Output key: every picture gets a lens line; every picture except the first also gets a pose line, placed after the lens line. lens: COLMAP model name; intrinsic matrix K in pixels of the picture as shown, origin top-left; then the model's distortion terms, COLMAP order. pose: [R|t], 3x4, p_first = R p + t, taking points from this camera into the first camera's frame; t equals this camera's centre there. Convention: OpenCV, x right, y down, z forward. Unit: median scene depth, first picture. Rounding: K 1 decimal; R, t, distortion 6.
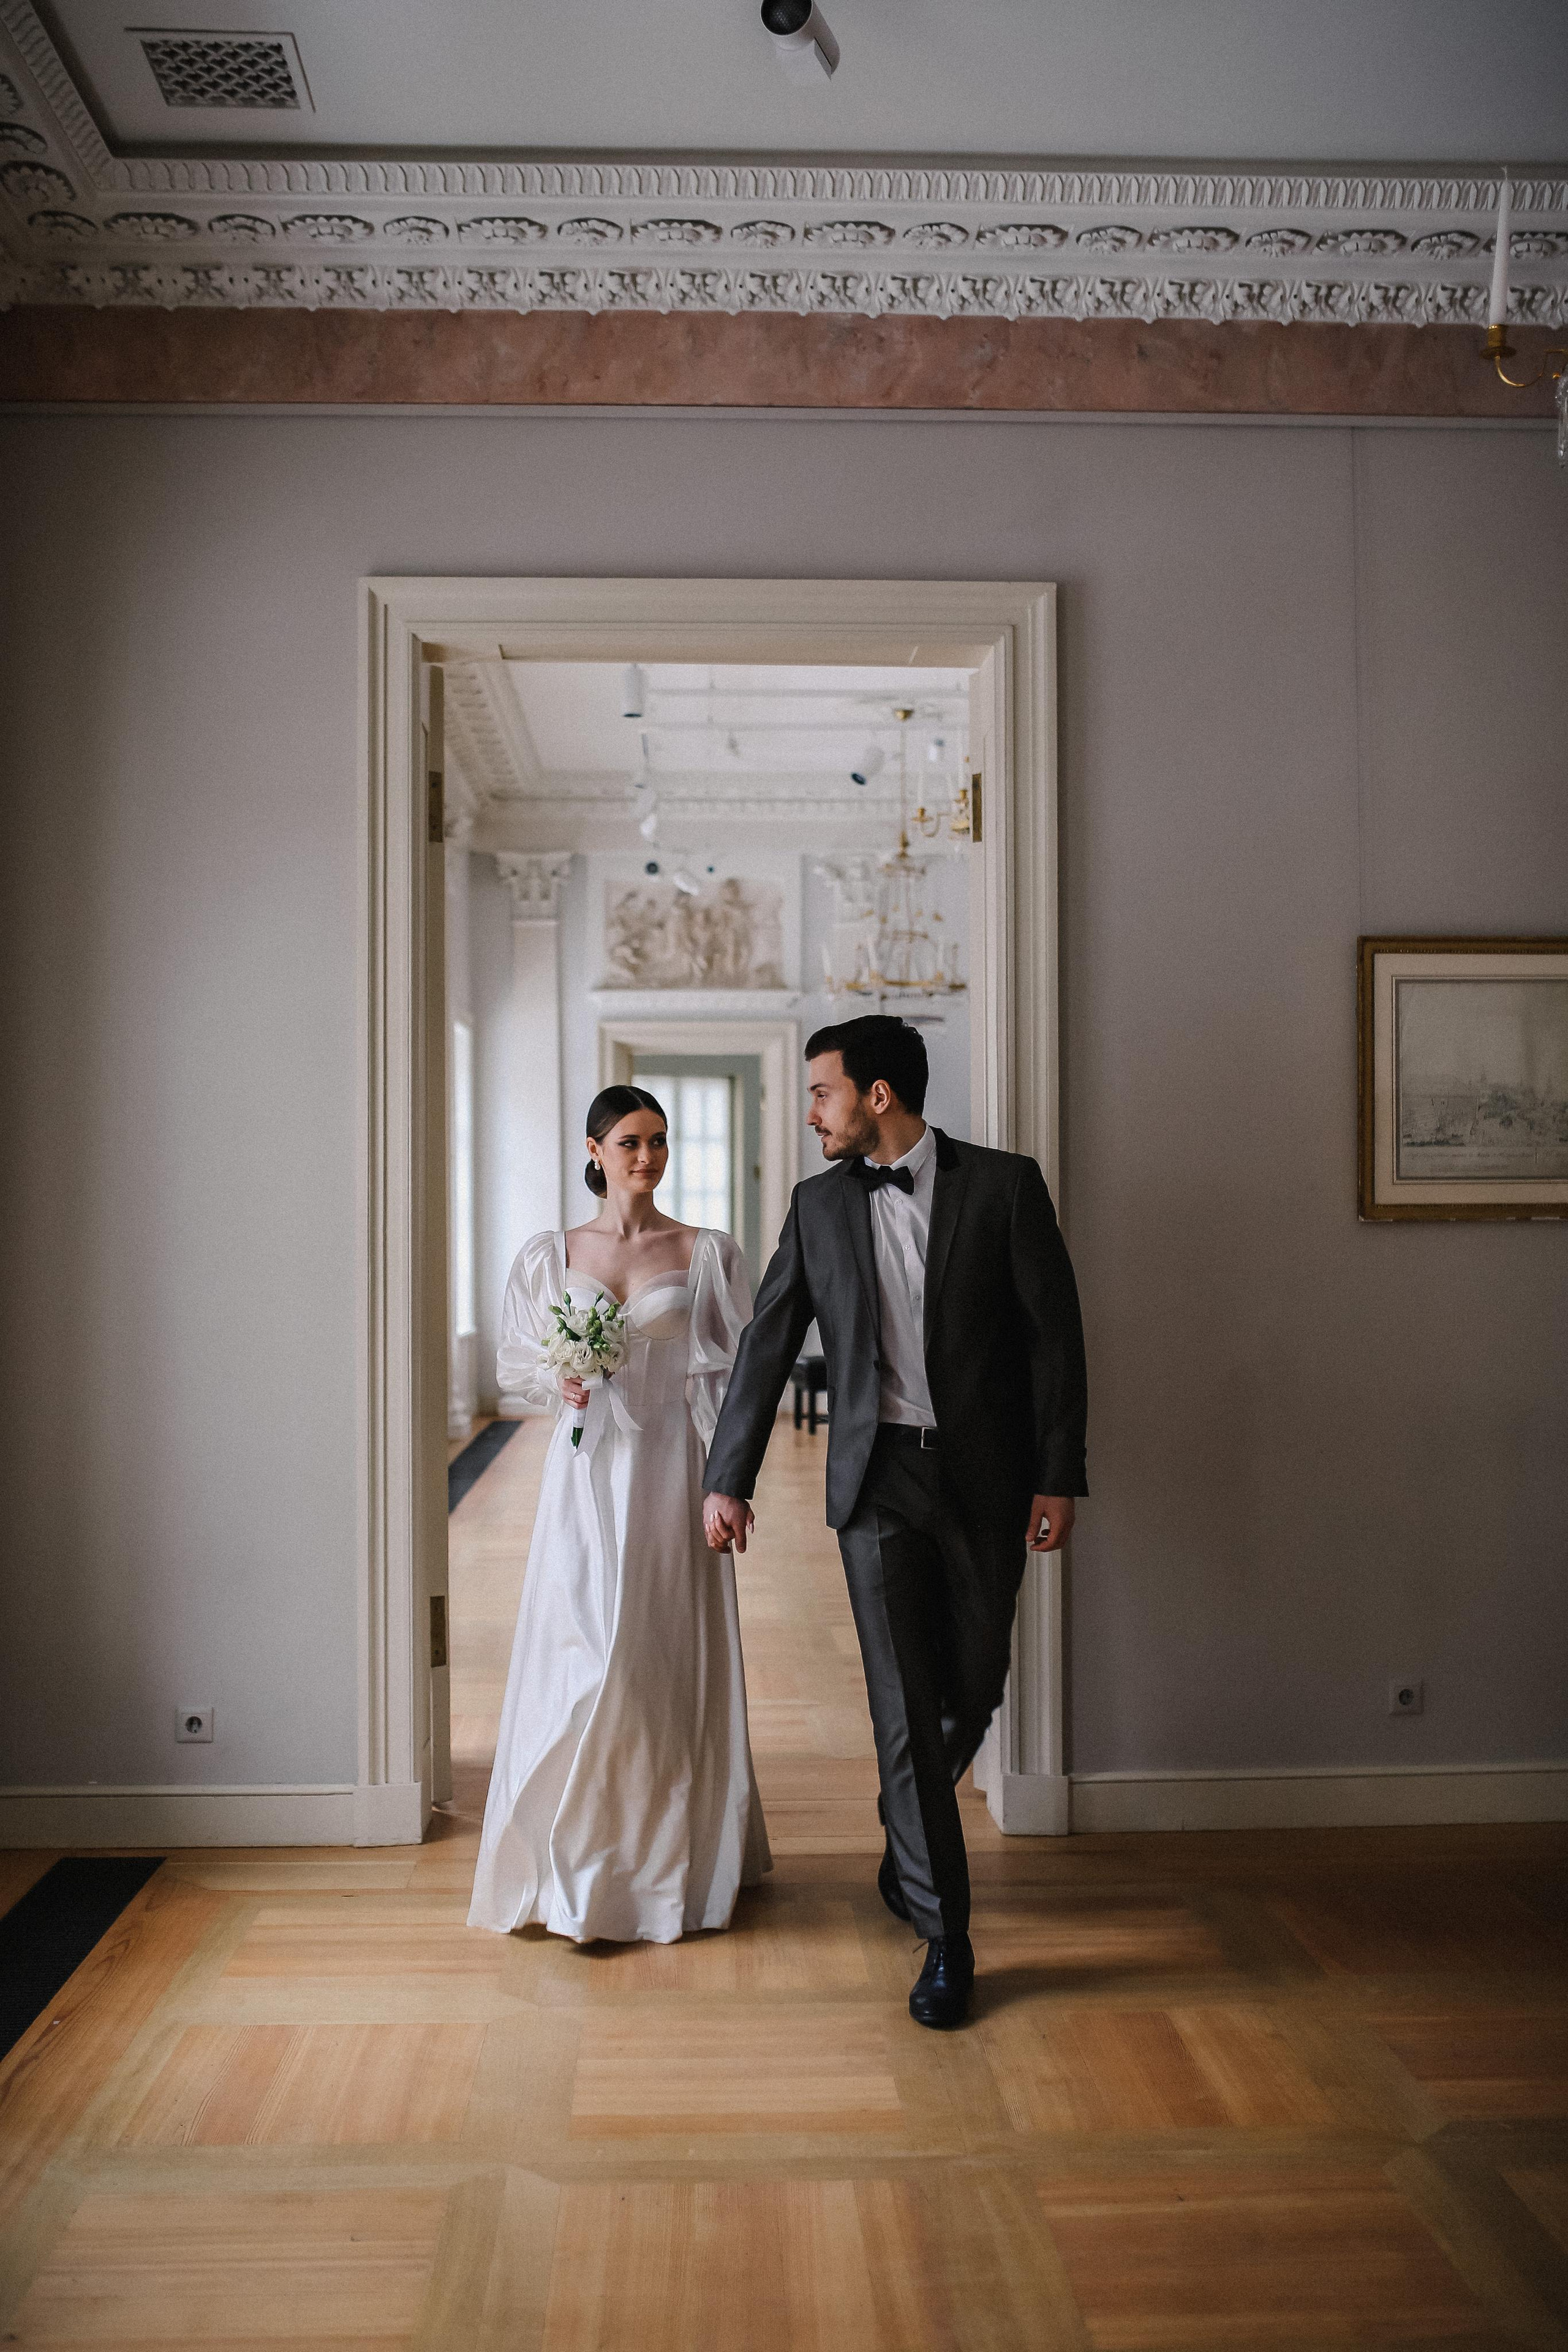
lens RADIAL K [[2368.6, 0, 784.0], [0, 2368.6, 1176.0], [0, 0, 1]] dist [-0.014537, 0.011079]
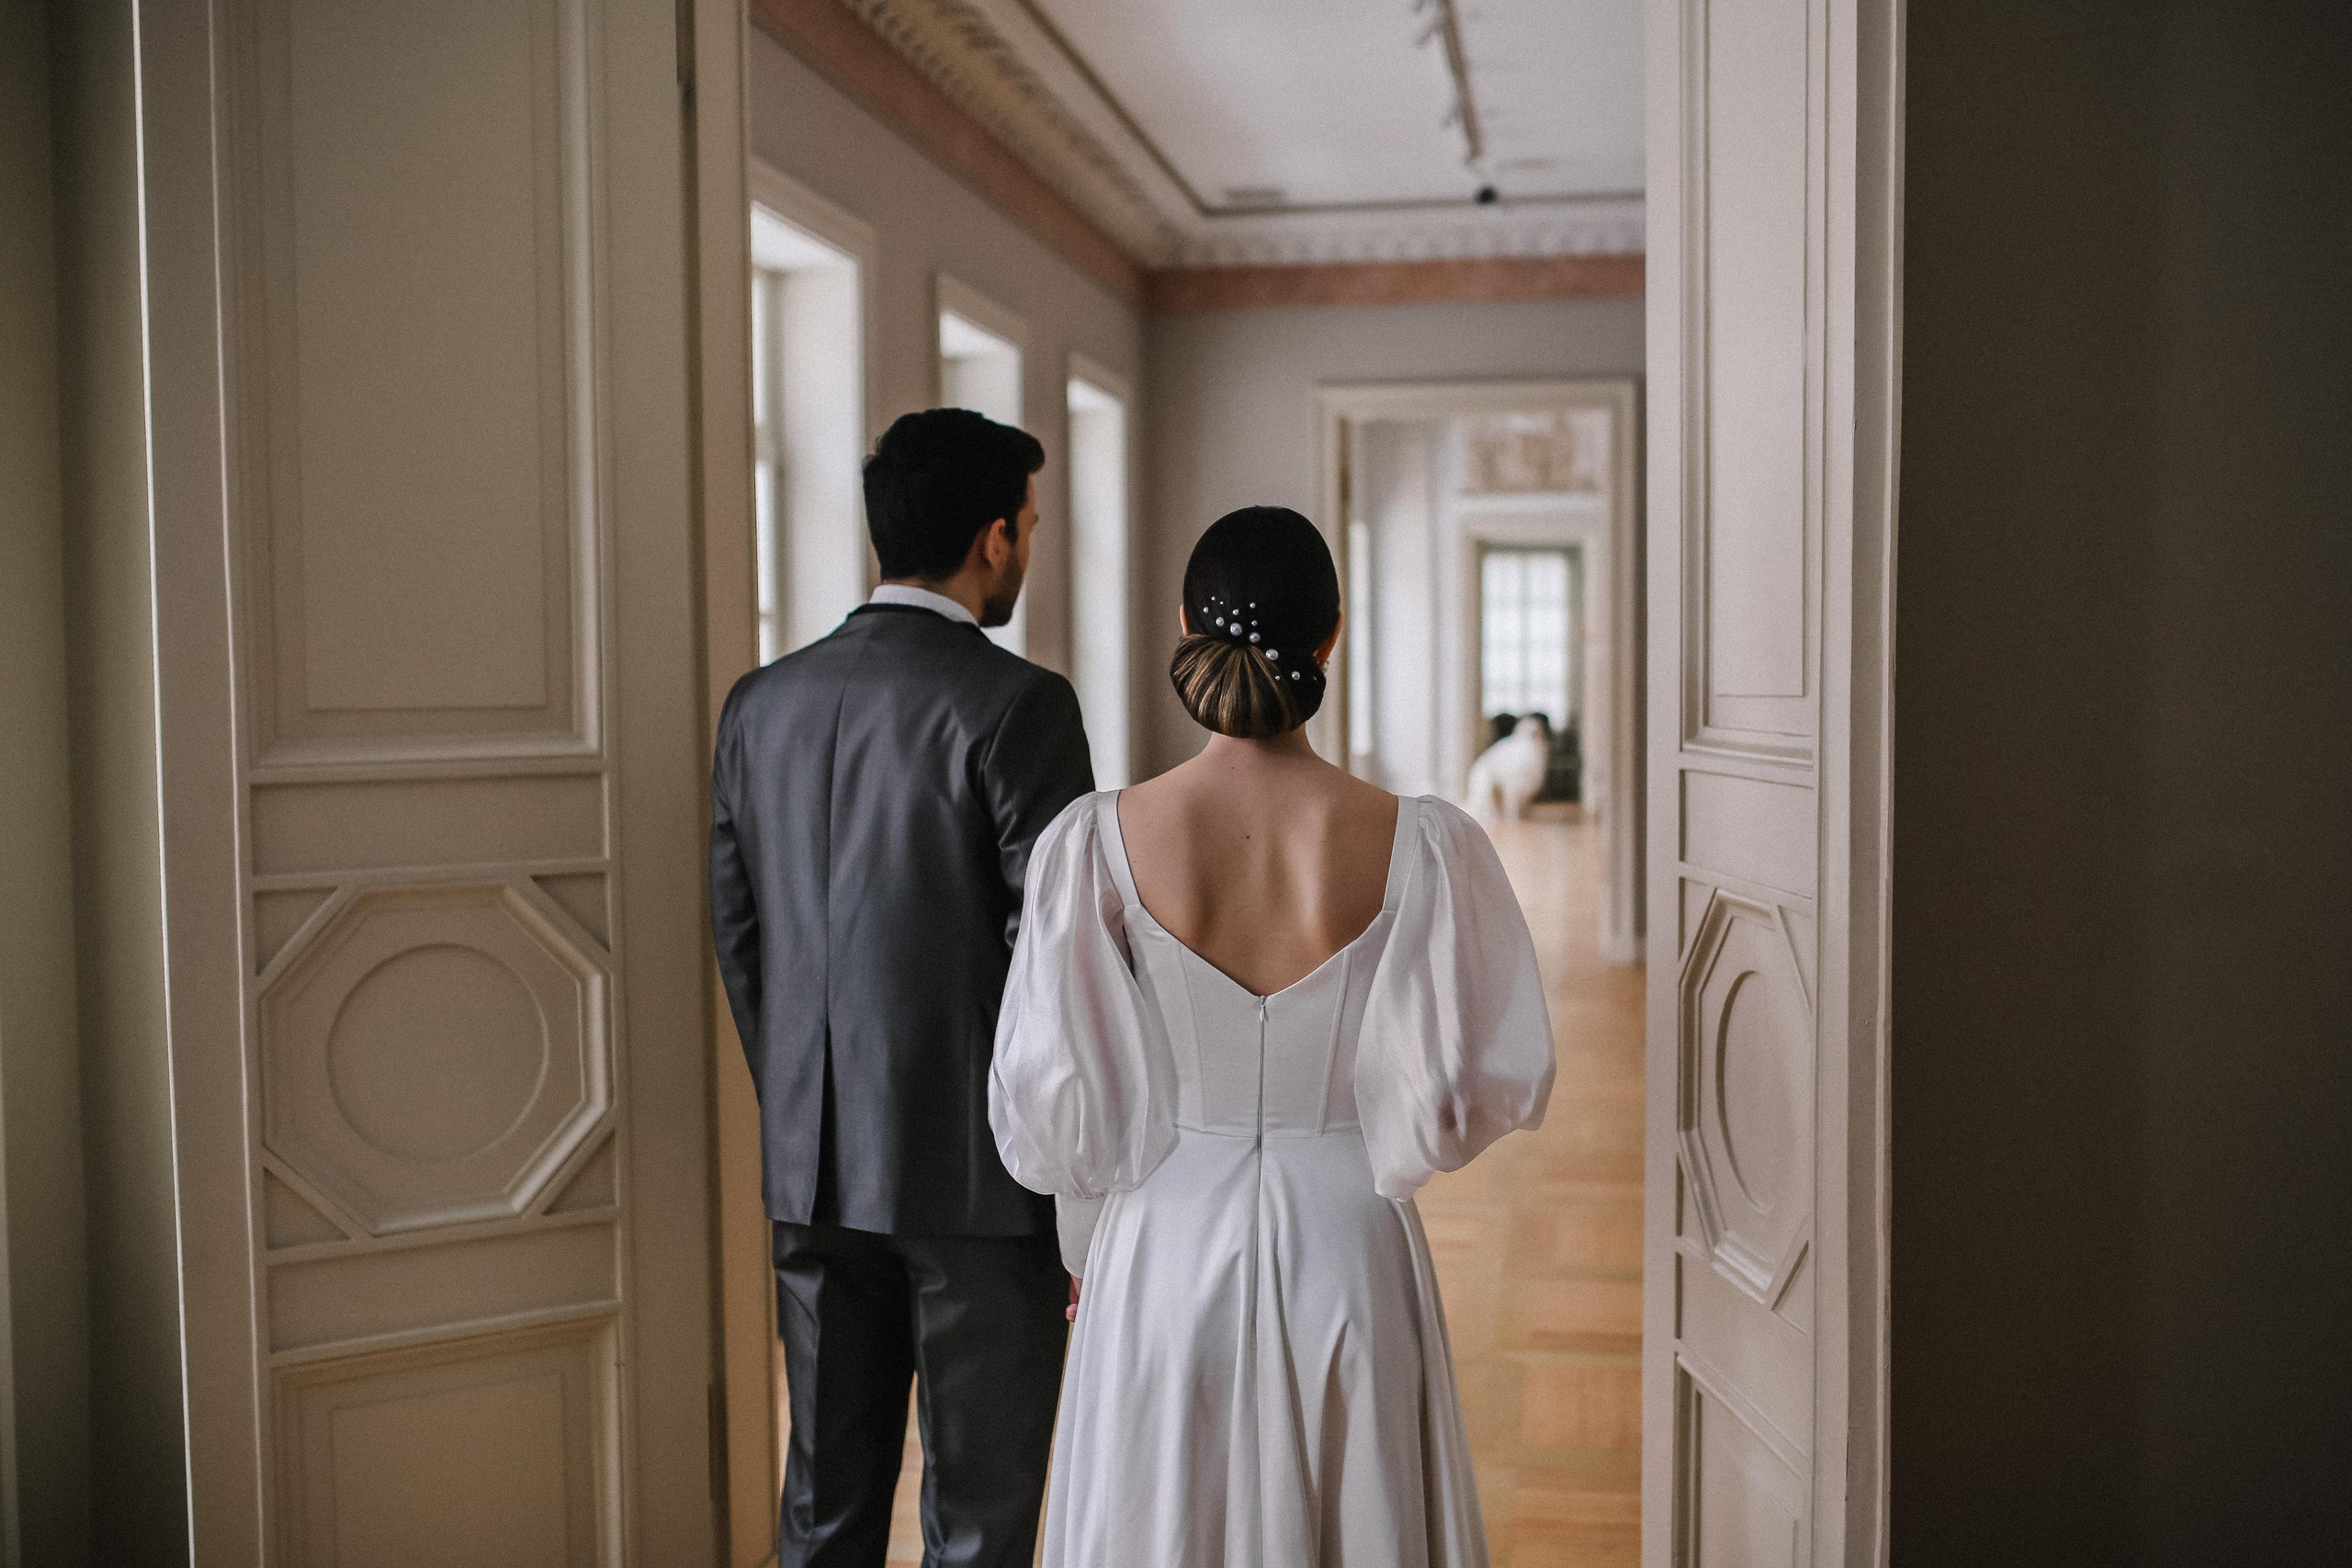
lens RADIAL K [[2368.4, 0, 1181.3], [0, 2368.4, 786.0], [0, 0, 1]] dist [-0.014537, 0.011079]
pose [[0.977931, 0.008829, -0.208740, 0.162611], [0.006479, 0.997345, 0.072537, -0.043708], [0.208826, -0.072288, 0.975277, -1.180121]]
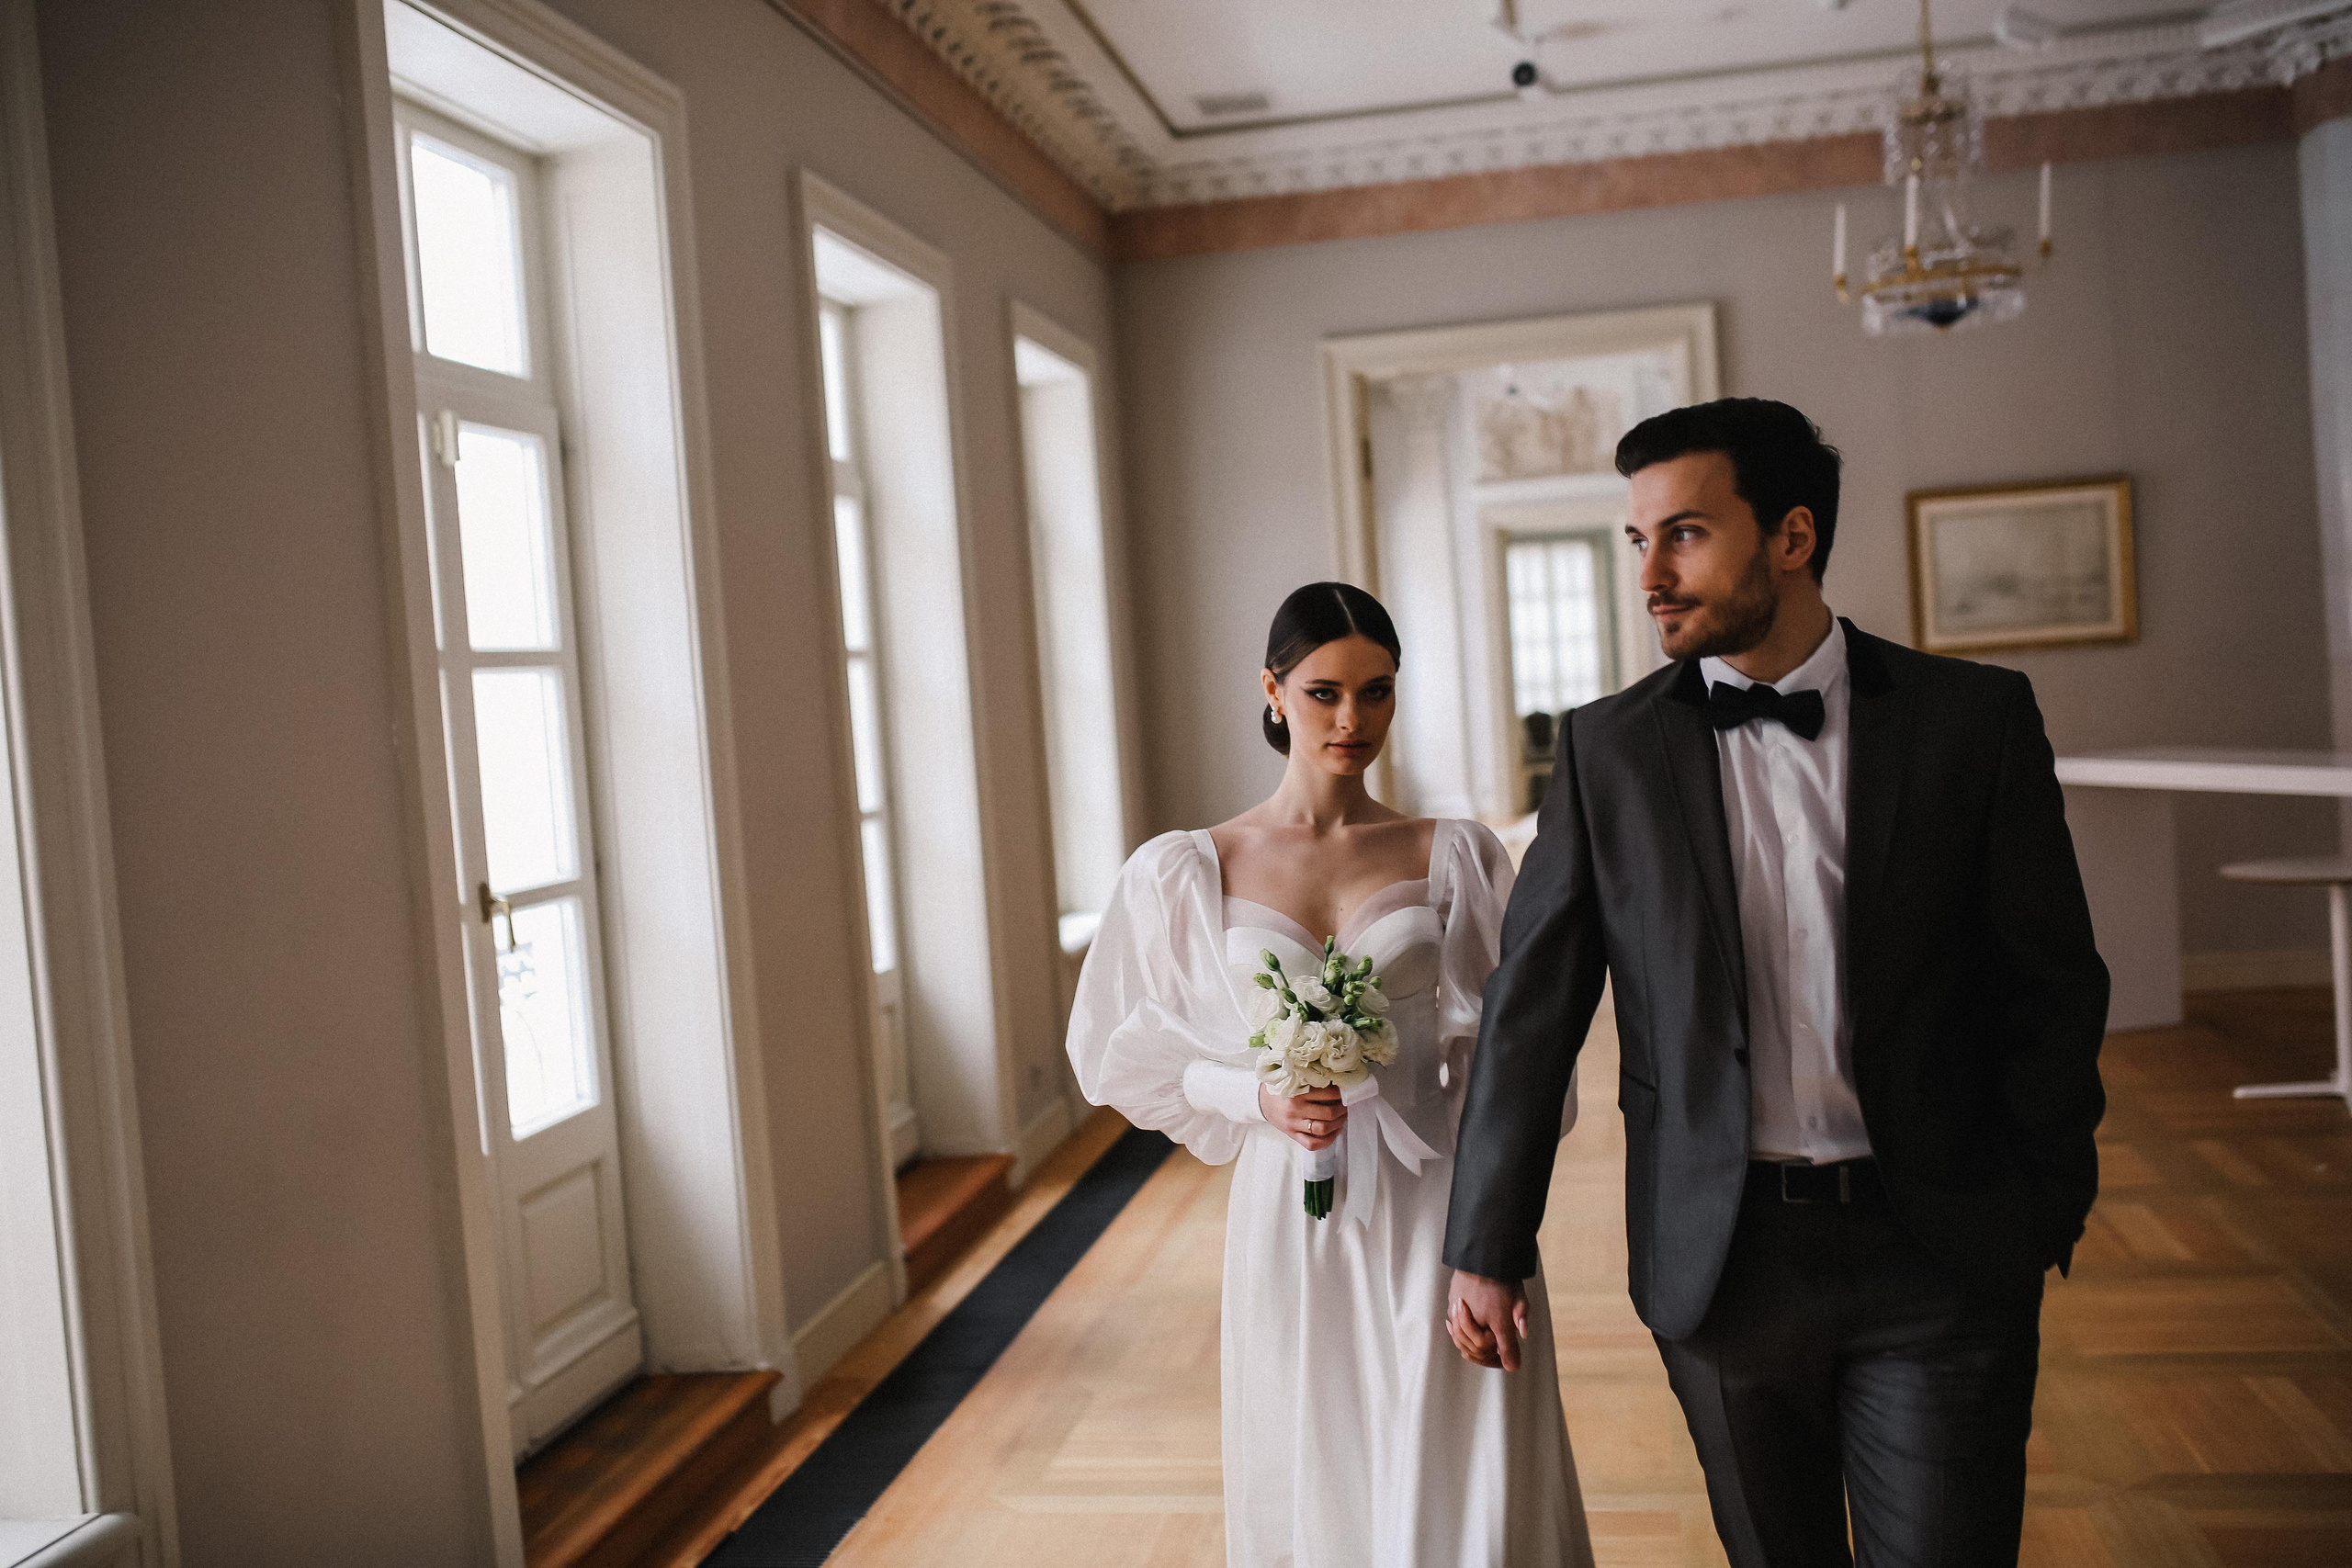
lens RADIAL K [[2287.9, 0, 1176.0], [0, 2287.9, 784.0], [0, 0, 1]] dist [-0.028830, 0.027128]
pose [[0.973797, -0.055741, -0.220481, 0.080800], [0.071628, 0.995329, 0.064726, -0.036521], [0.215844, -0.078822, 0.973241, -0.742598]]
